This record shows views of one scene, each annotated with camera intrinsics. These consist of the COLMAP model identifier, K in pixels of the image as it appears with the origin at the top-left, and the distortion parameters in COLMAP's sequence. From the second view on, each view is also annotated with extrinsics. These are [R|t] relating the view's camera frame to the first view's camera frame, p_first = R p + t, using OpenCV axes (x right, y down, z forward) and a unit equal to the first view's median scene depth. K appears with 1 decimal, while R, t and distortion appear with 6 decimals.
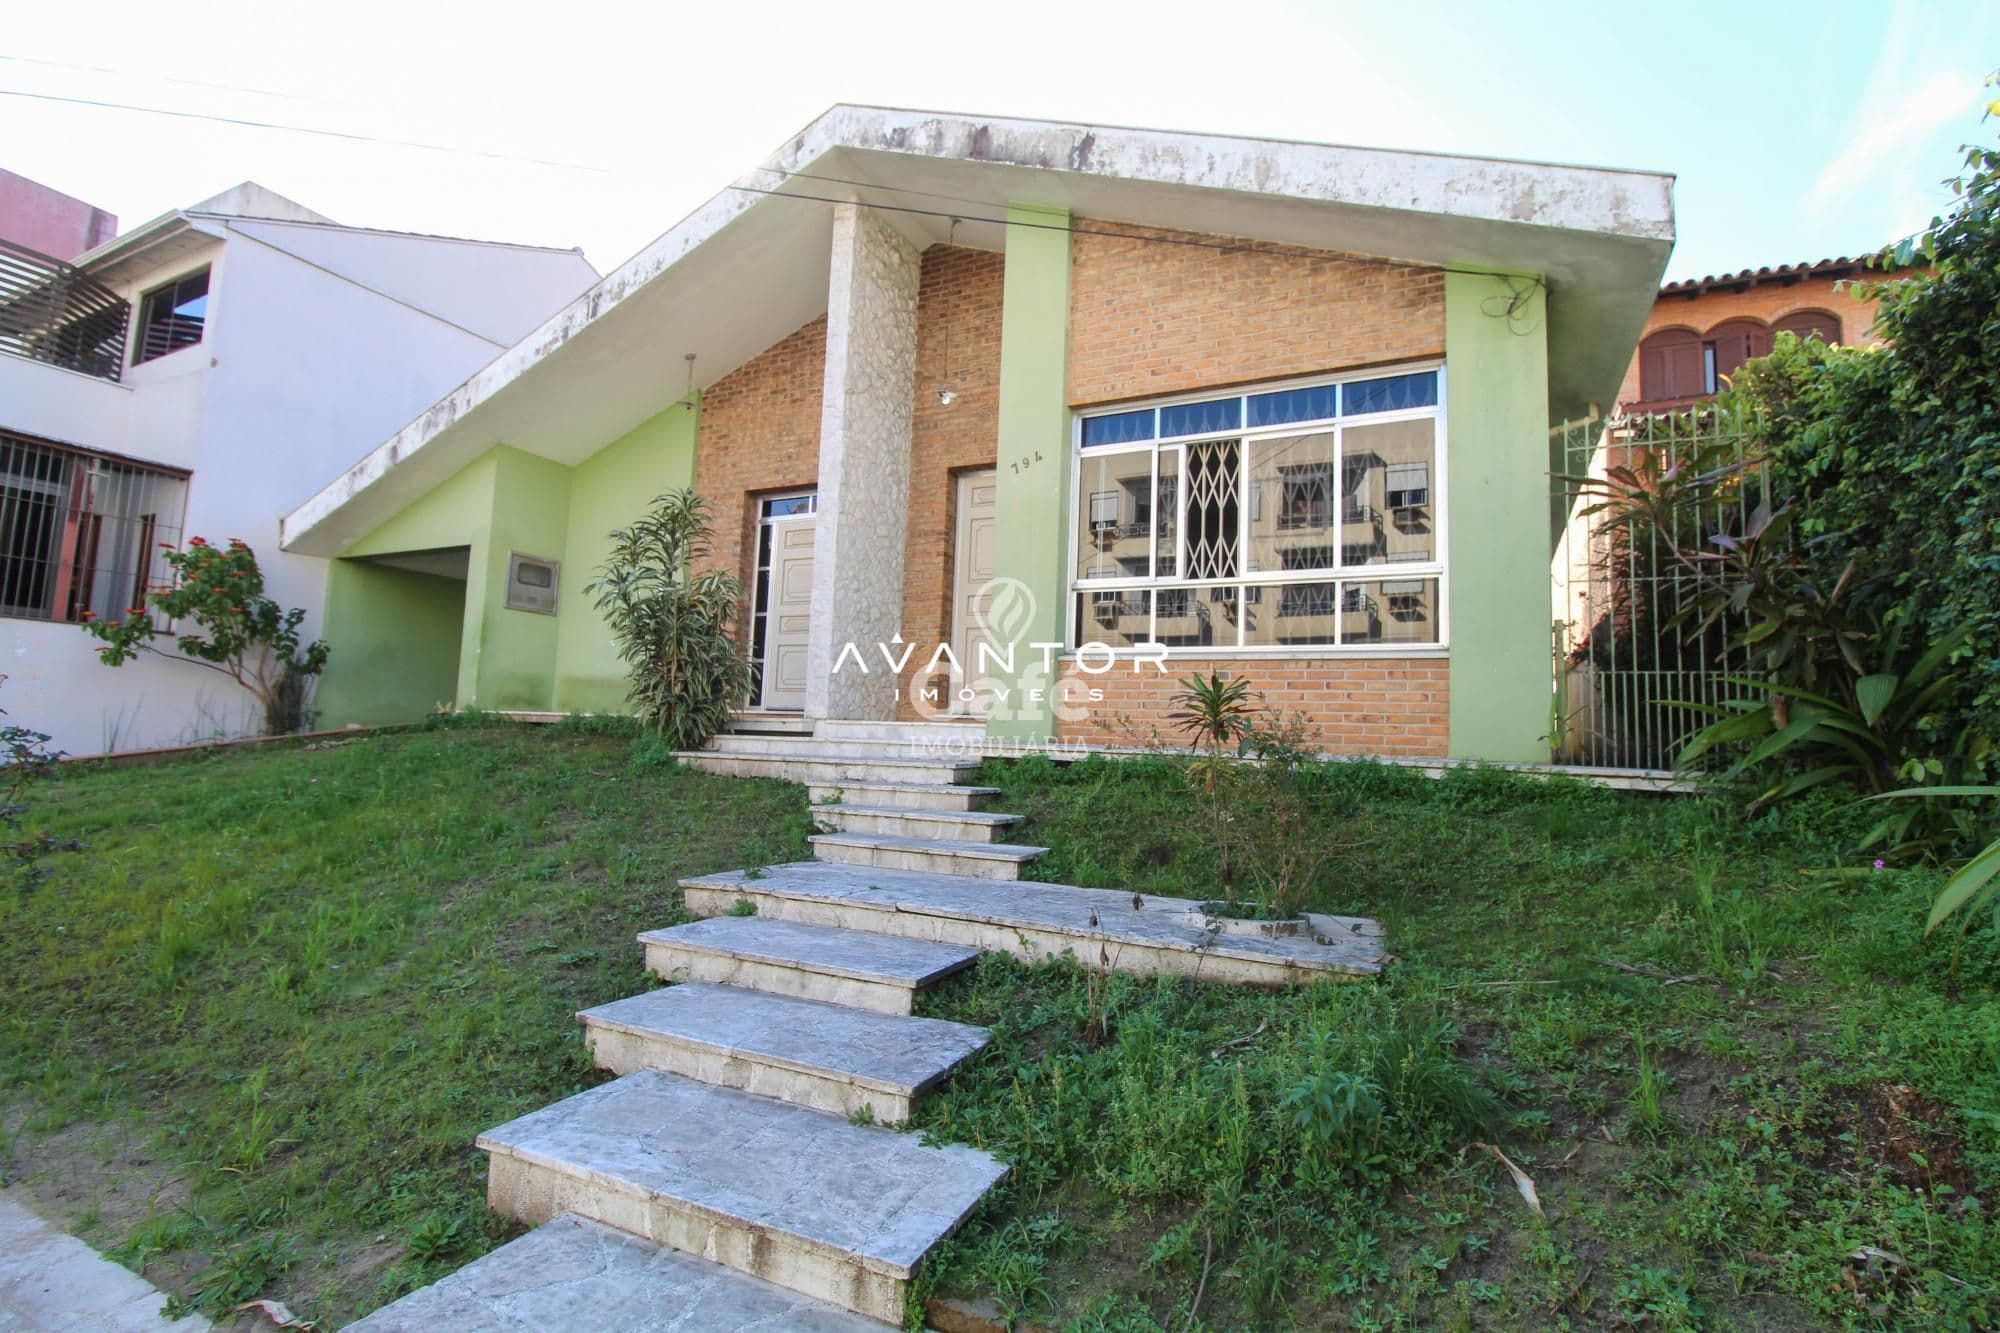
lens RADIAL K [[924.9, 0, 1000.0], [0, 924.9, 666.5], [0, 0, 1]] dist [0.001212, -0.012073]
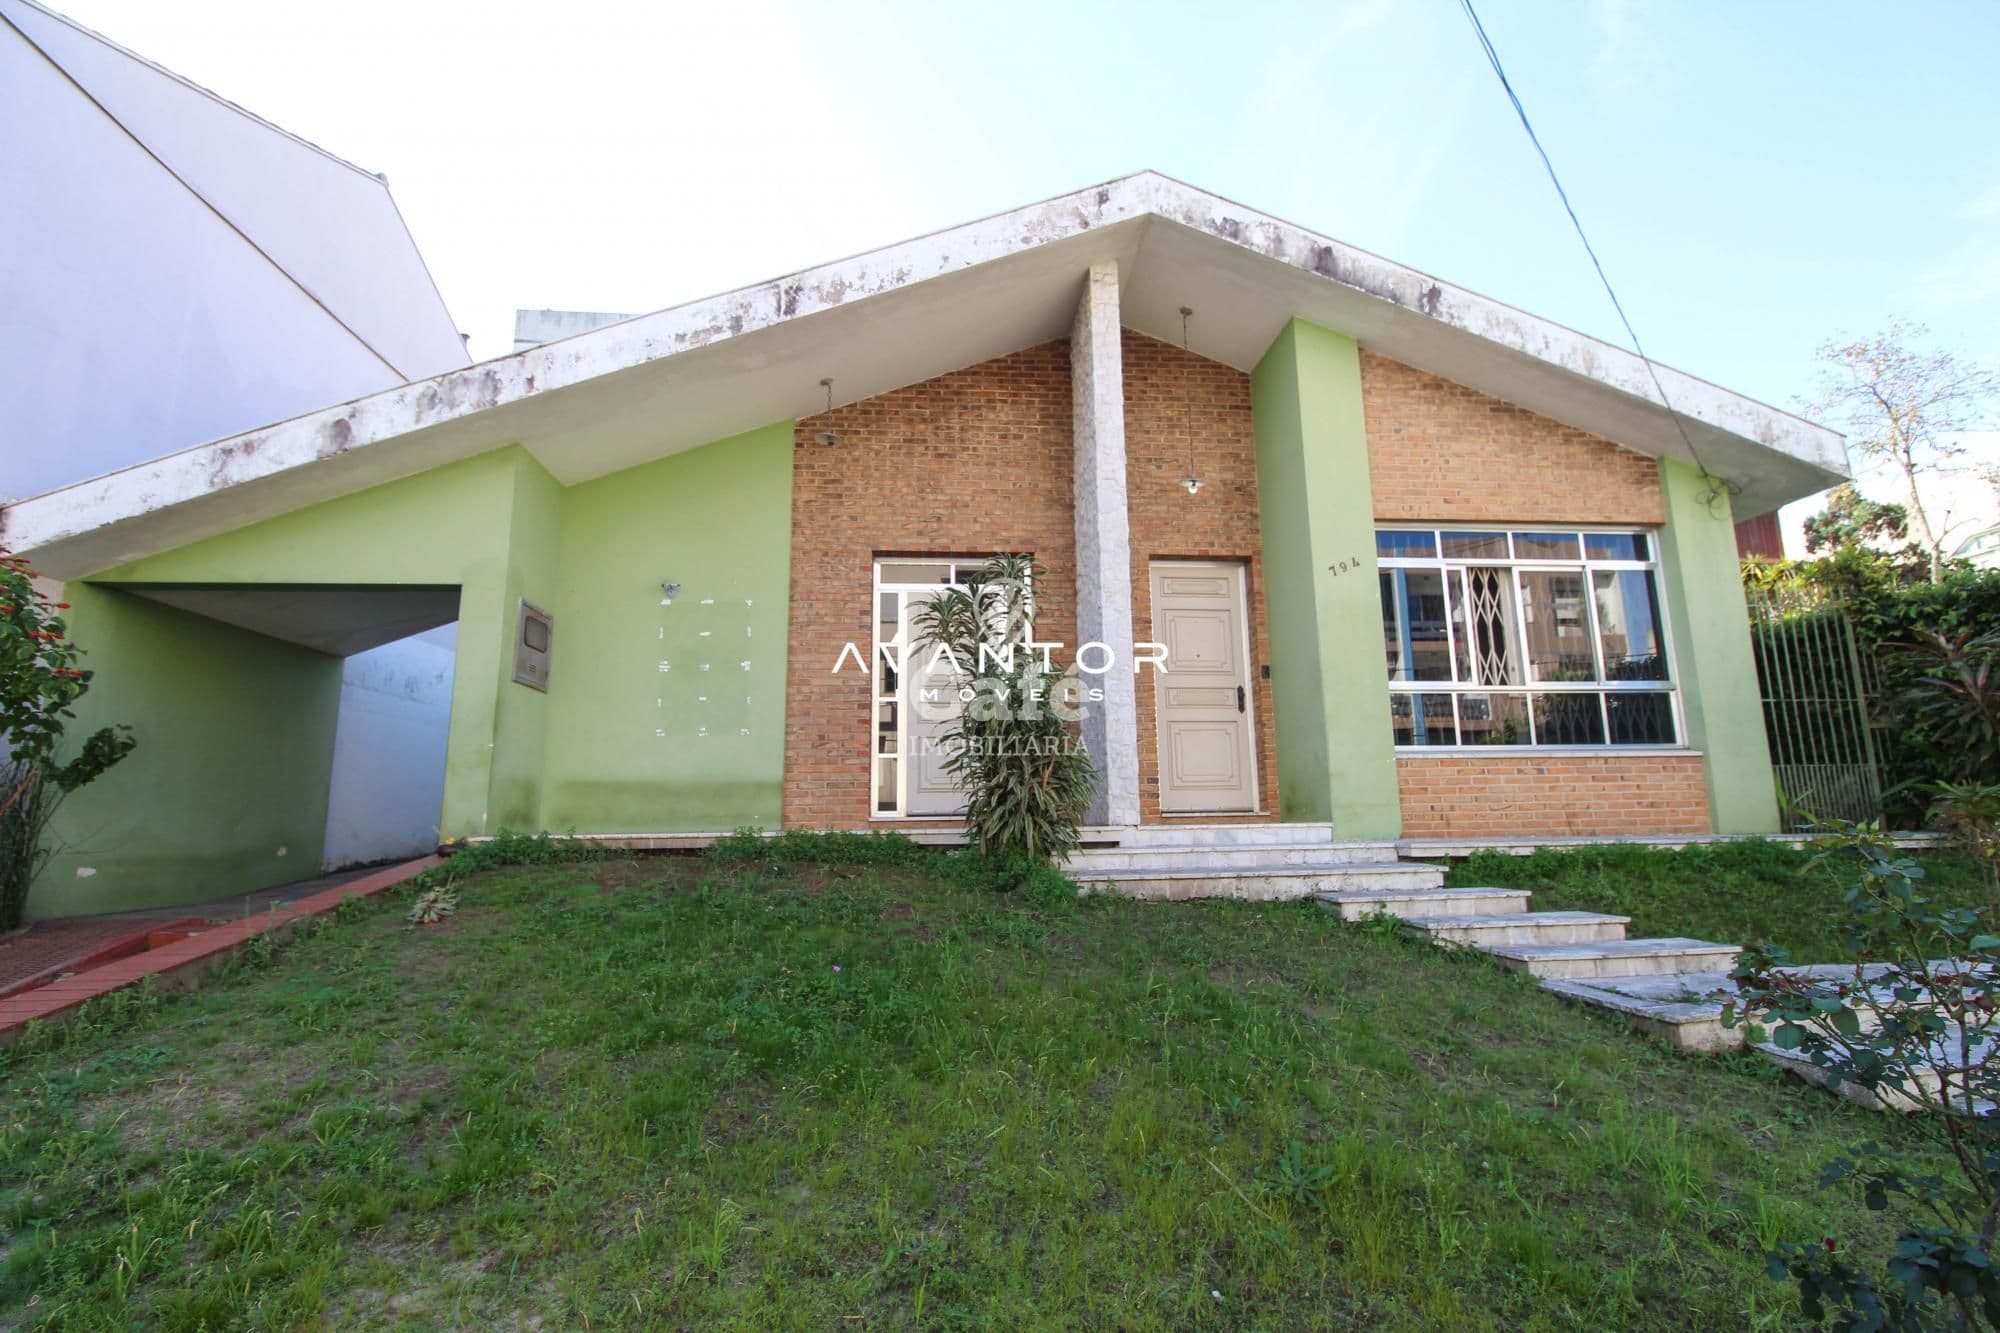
lens RADIAL K [[924.9, 0, 1000.0], [0, 924.9, 666.5], [0, 0, 1]] dist [0.001212, -0.012073]
pose [[0.849134, 0.039249, 0.526718, -0.859011], [0.001698, 0.997027, -0.077032, -0.029824], [-0.528175, 0.066305, 0.846543, 0.338136]]
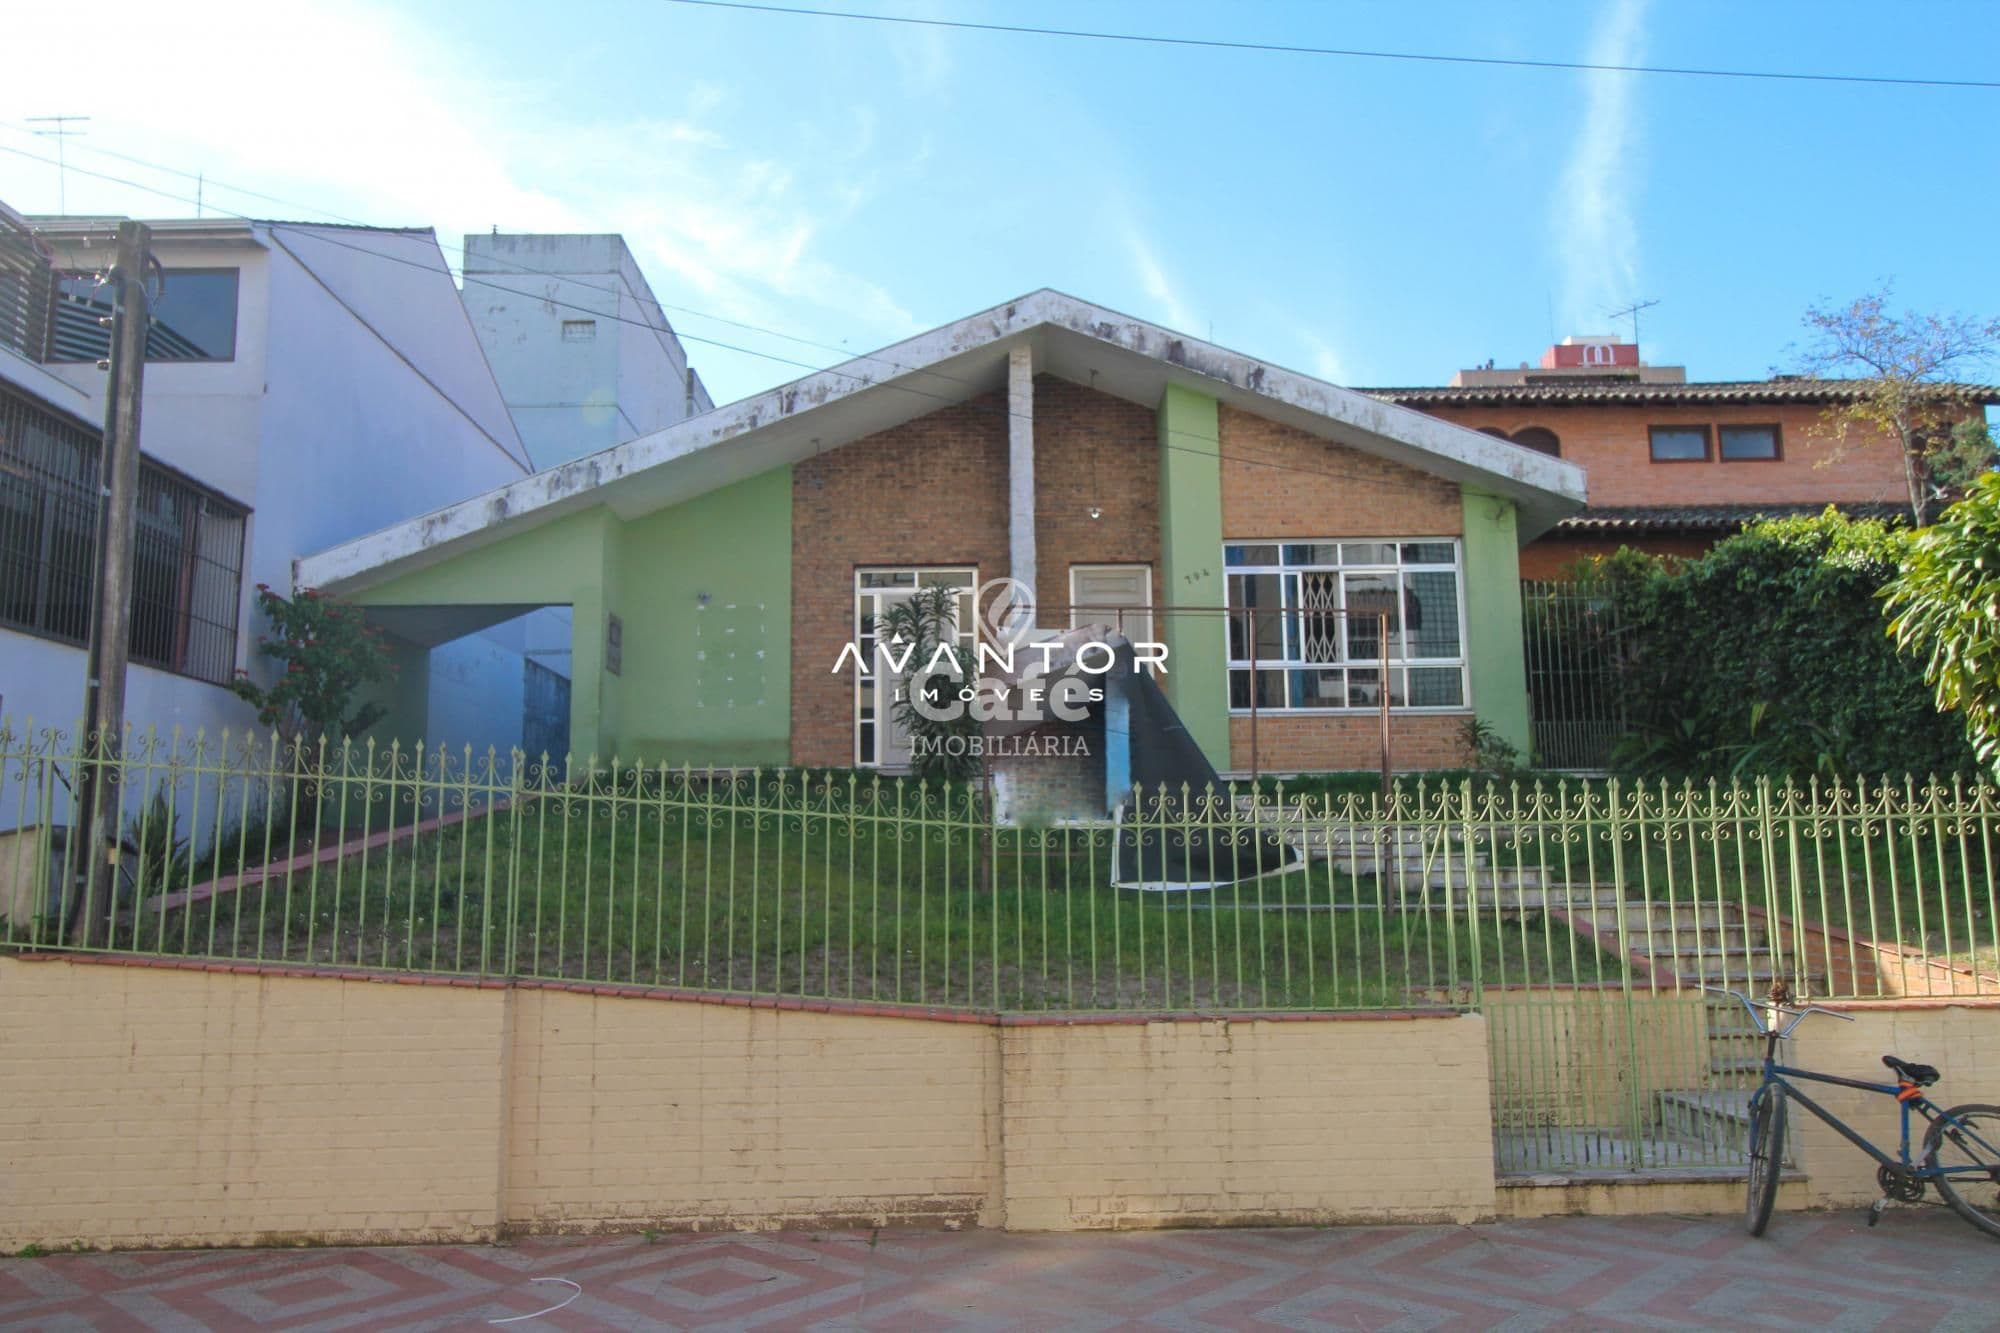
lens RADIAL K [[1583.6, 0, 985.9], [0, 1583.6, 691.4], [0, 0, 1]] dist [0.027374, 0.003544]
pose [[0.892884, 0.007477, 0.450225, -1.363162], [0.008242, 0.999423, -0.032945, 0.030897], [-0.450212, 0.033127, 0.892307, -1.014145]]
